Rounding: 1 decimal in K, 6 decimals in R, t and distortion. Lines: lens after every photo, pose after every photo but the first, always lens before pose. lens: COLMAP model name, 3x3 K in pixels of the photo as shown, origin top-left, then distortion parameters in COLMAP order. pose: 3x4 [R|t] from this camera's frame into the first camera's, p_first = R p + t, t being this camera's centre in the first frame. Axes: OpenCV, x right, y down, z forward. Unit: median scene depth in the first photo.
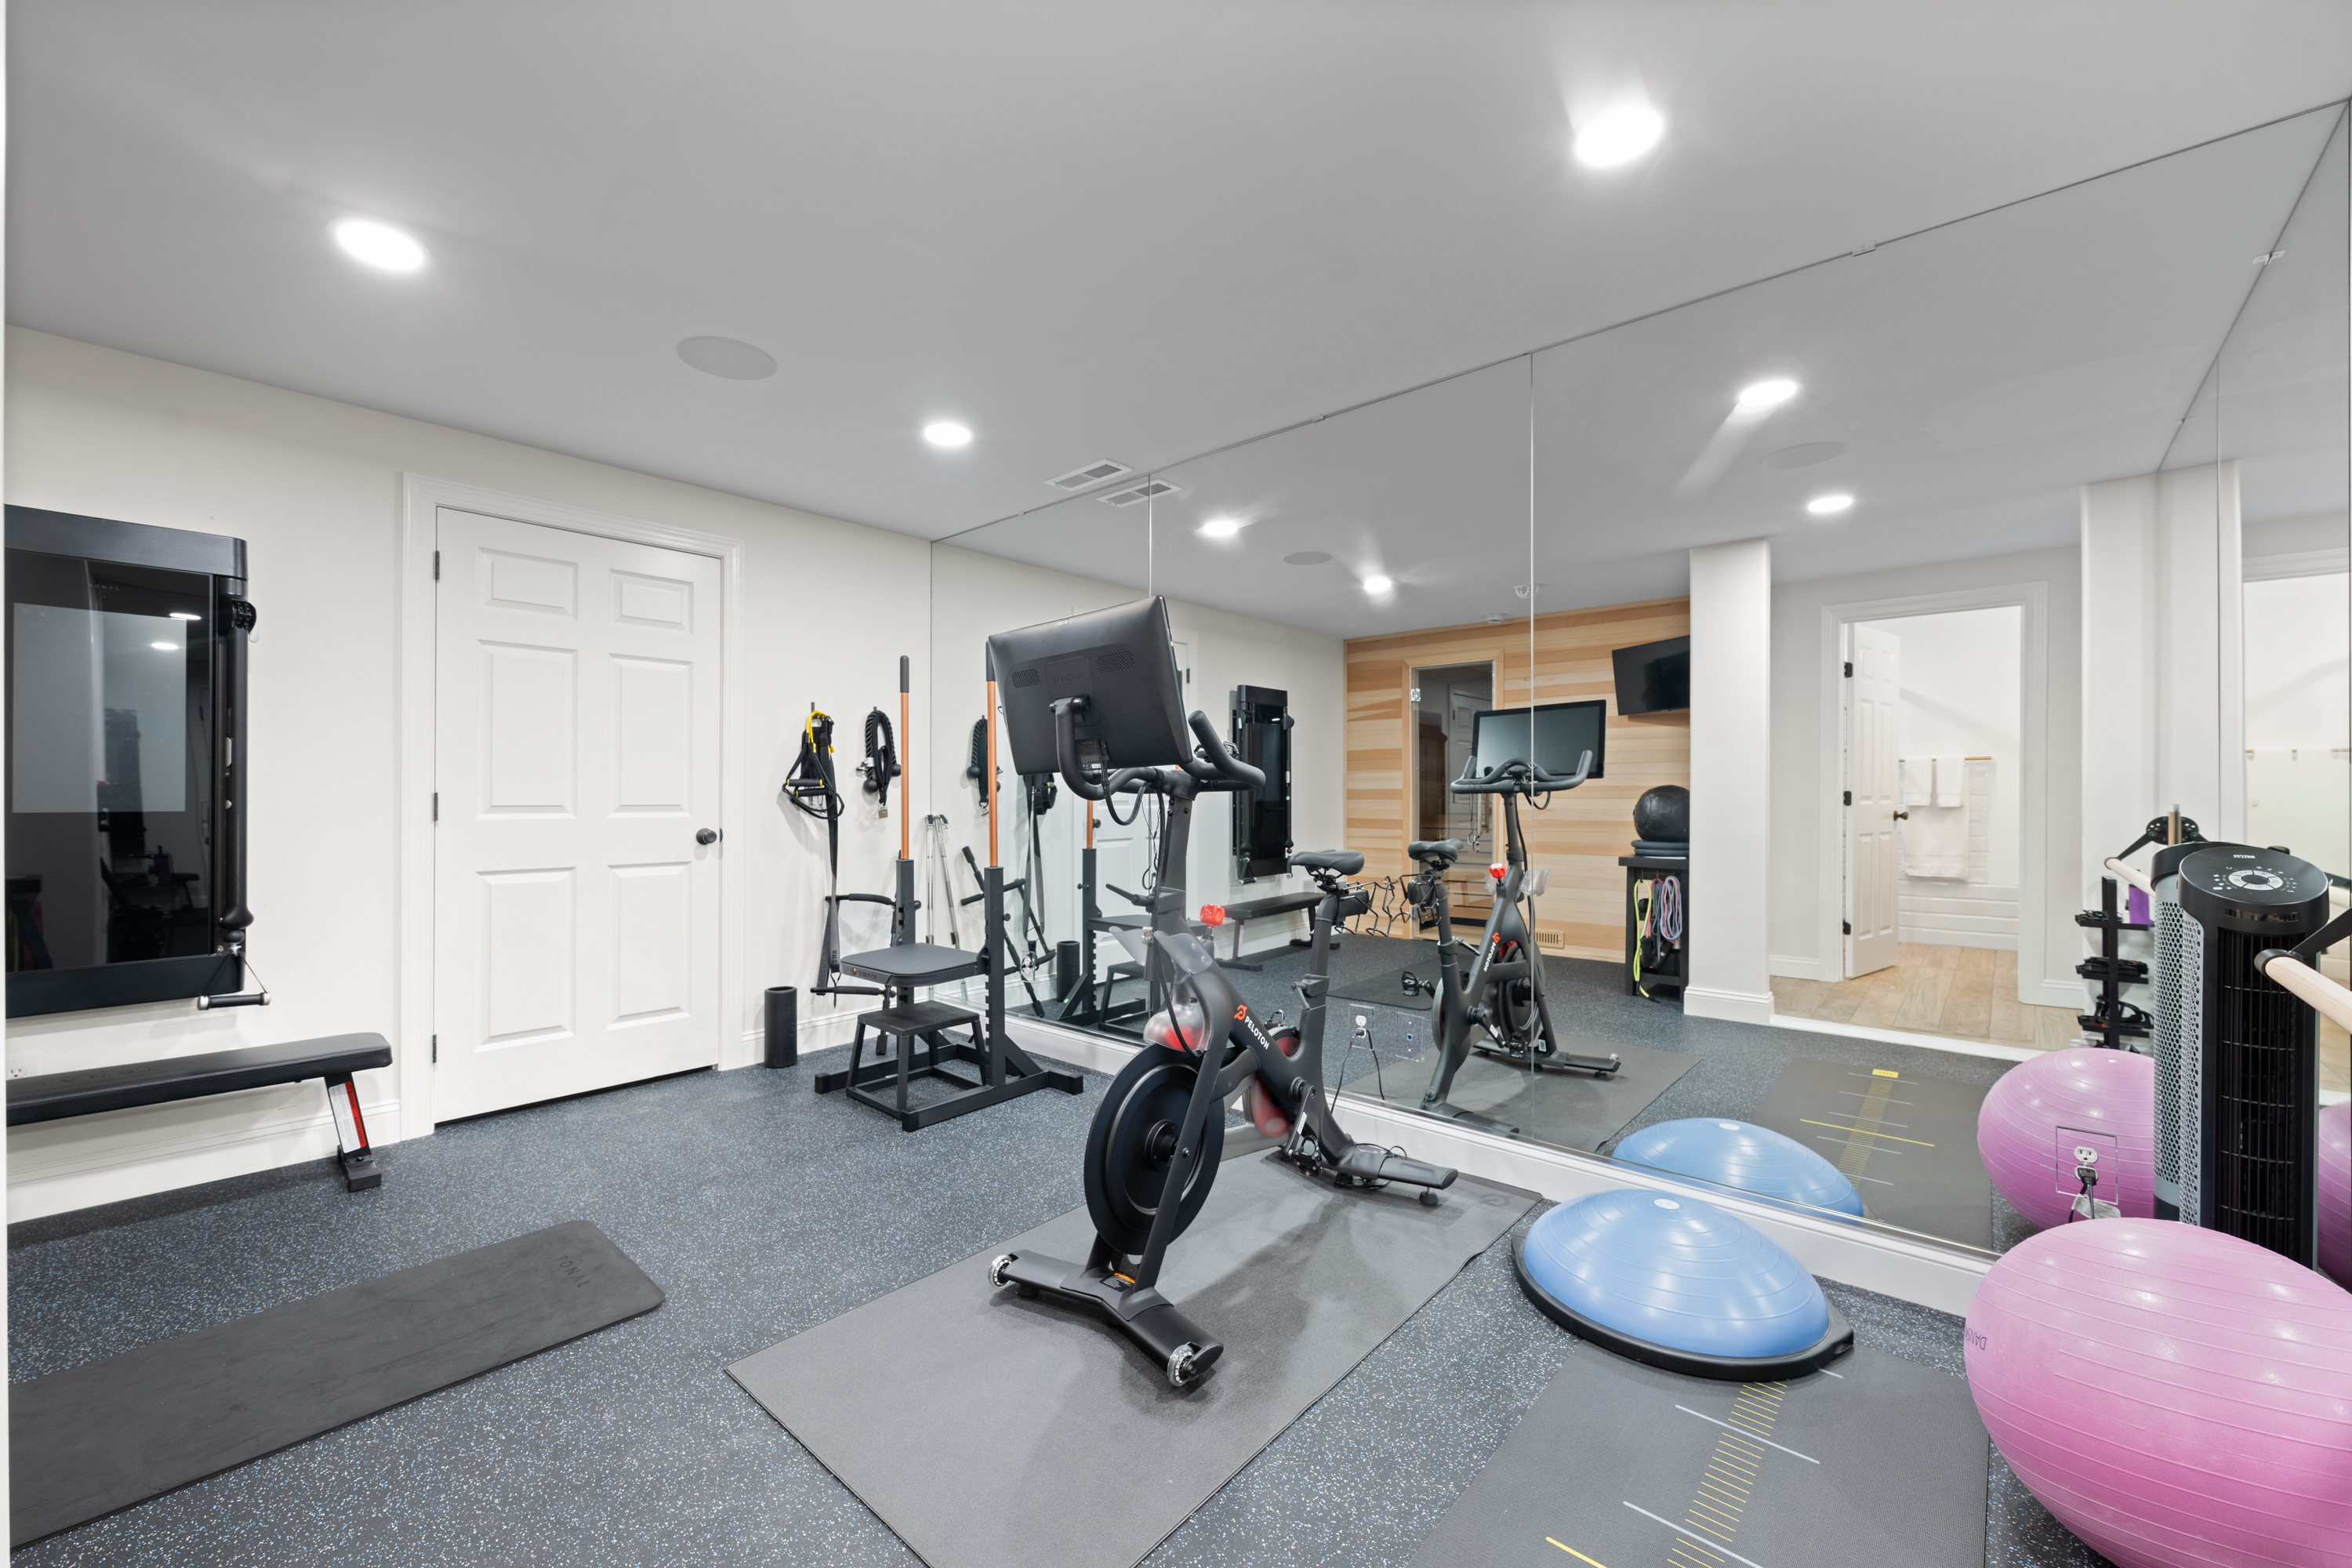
lens RADIAL K [[936.3, 0, 1179.3], [0, 936.3, 790.1], [0, 0, 1]] dist [0.001167, -0.000125]
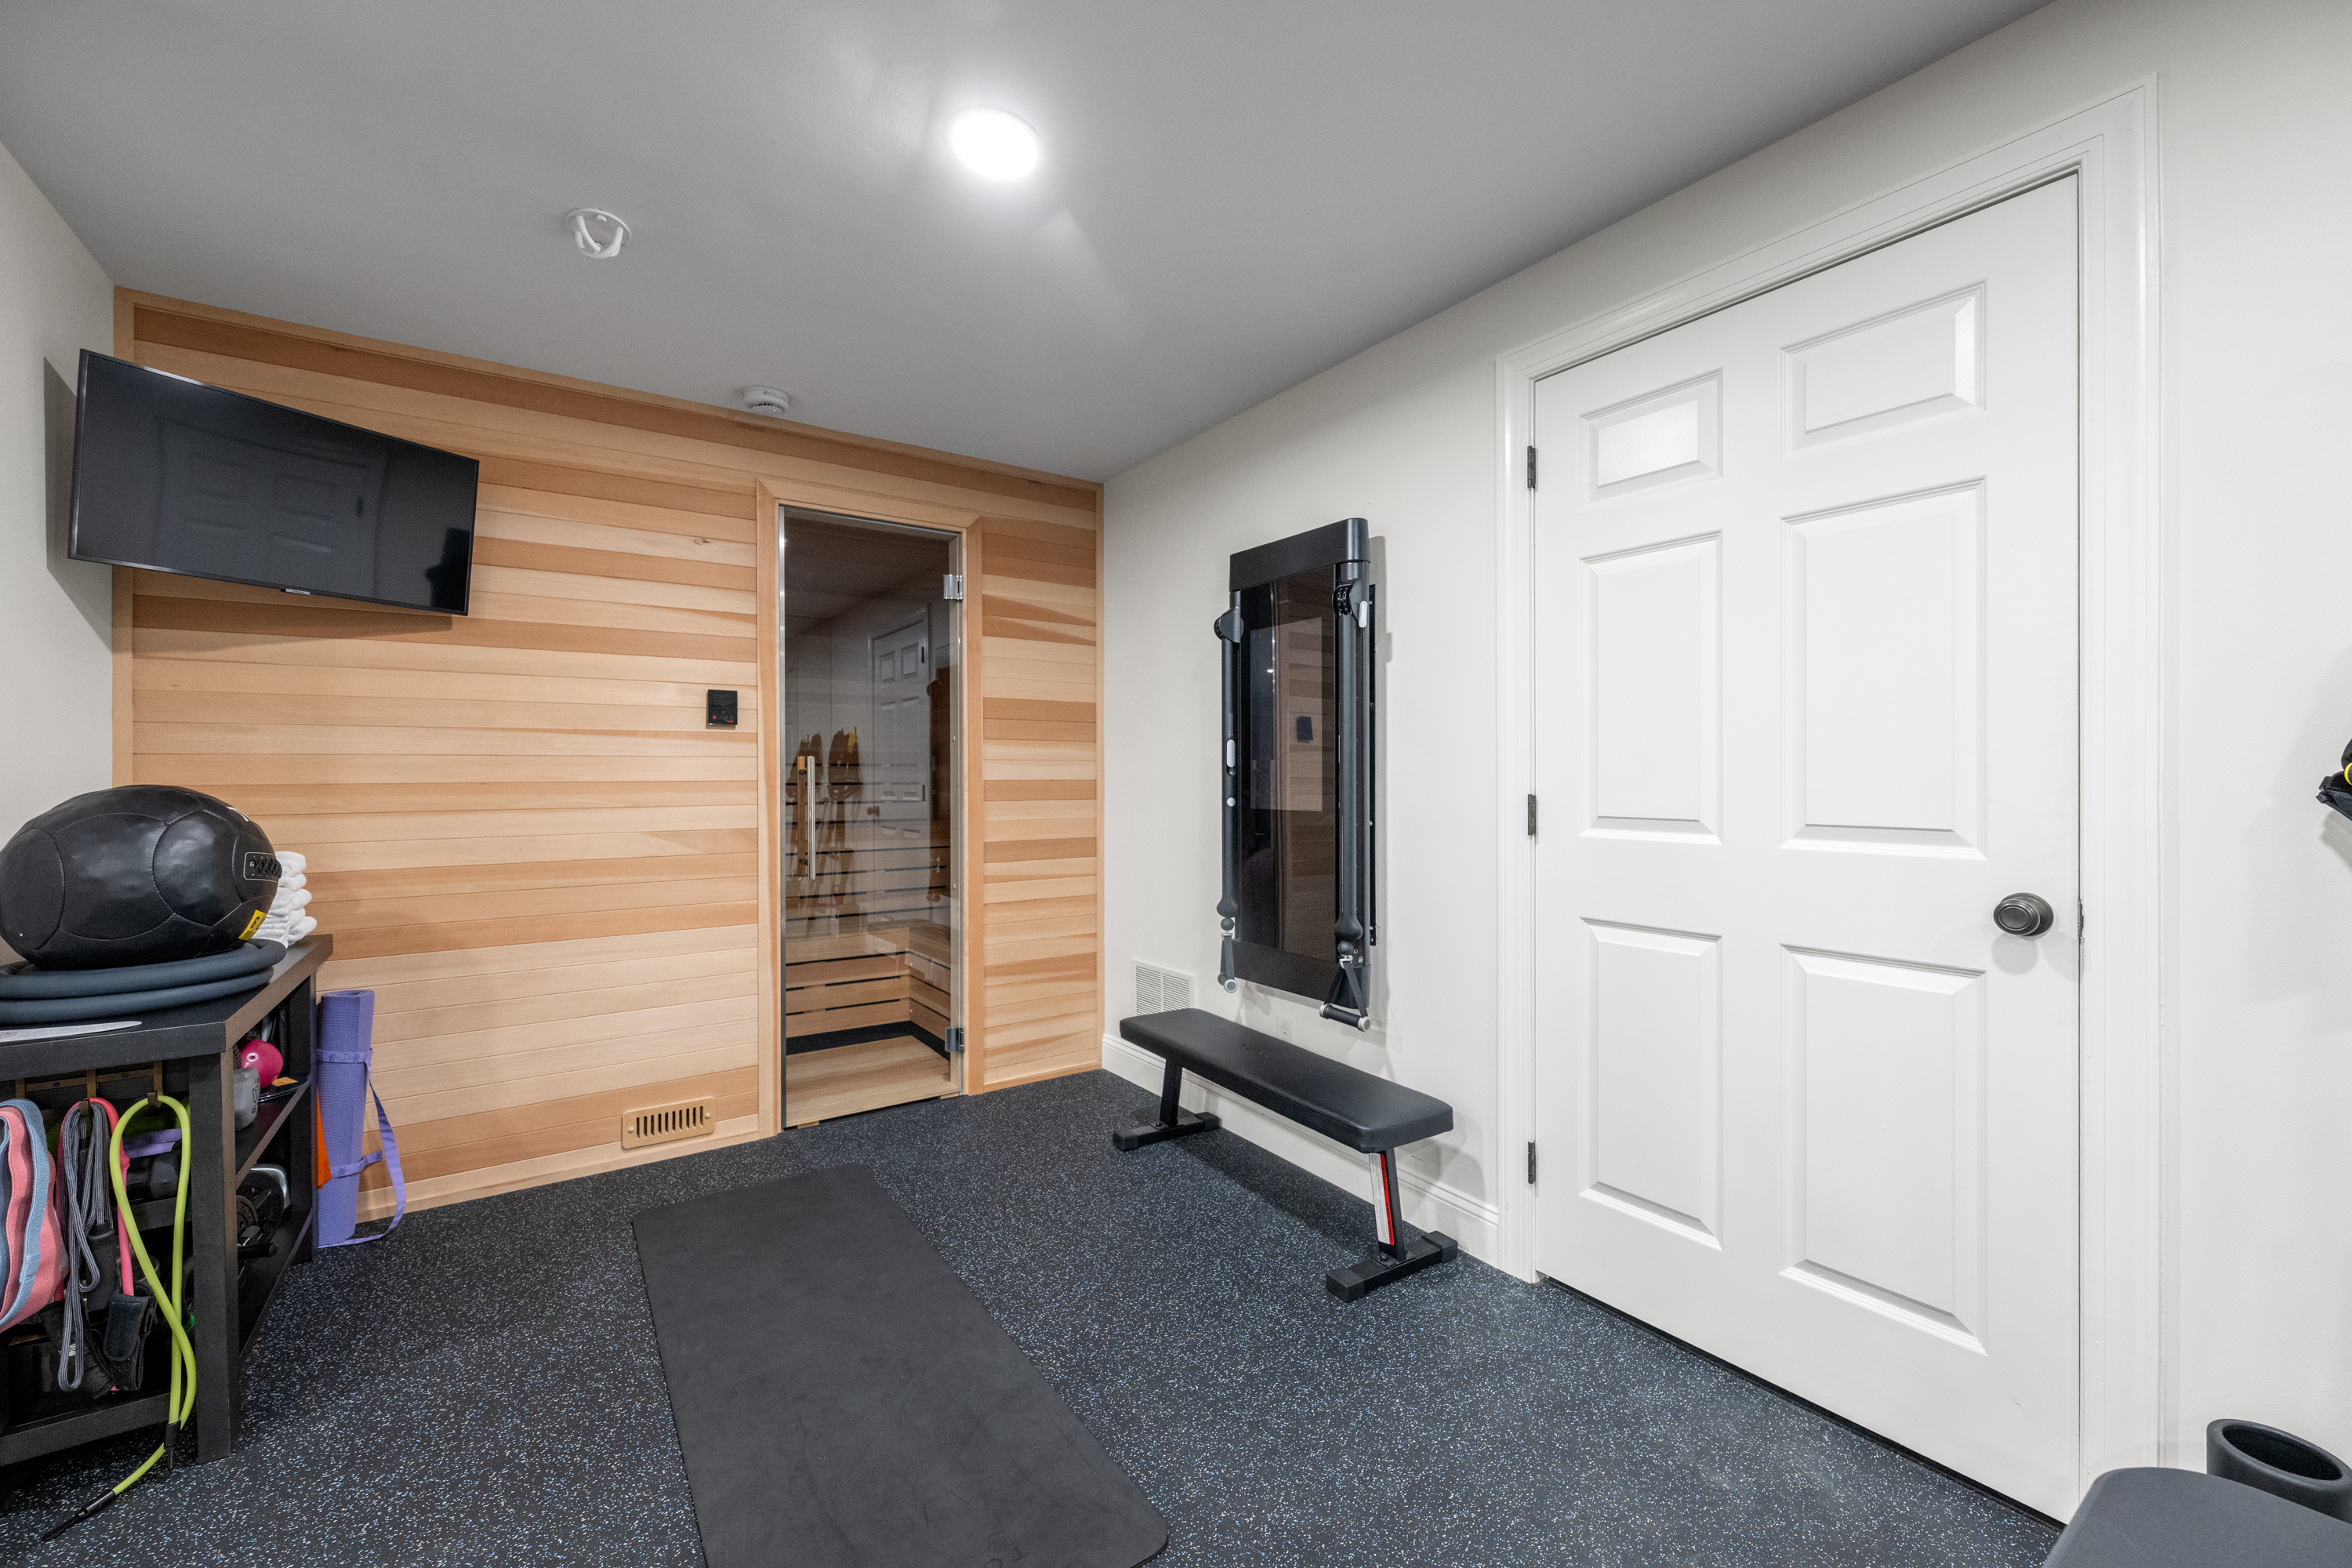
lens RADIAL K [[936.3, 0, 1180.1], [0, 936.3, 777.4], [0, 0, 1]] dist [0.001167, -0.000125]
pose [[-0.226401, -0.002628, -0.974031, -0.053769], [0.000256, 0.999996, -0.002758, -0.007248], [0.974034, -0.000873, -0.226400, 0.830965]]
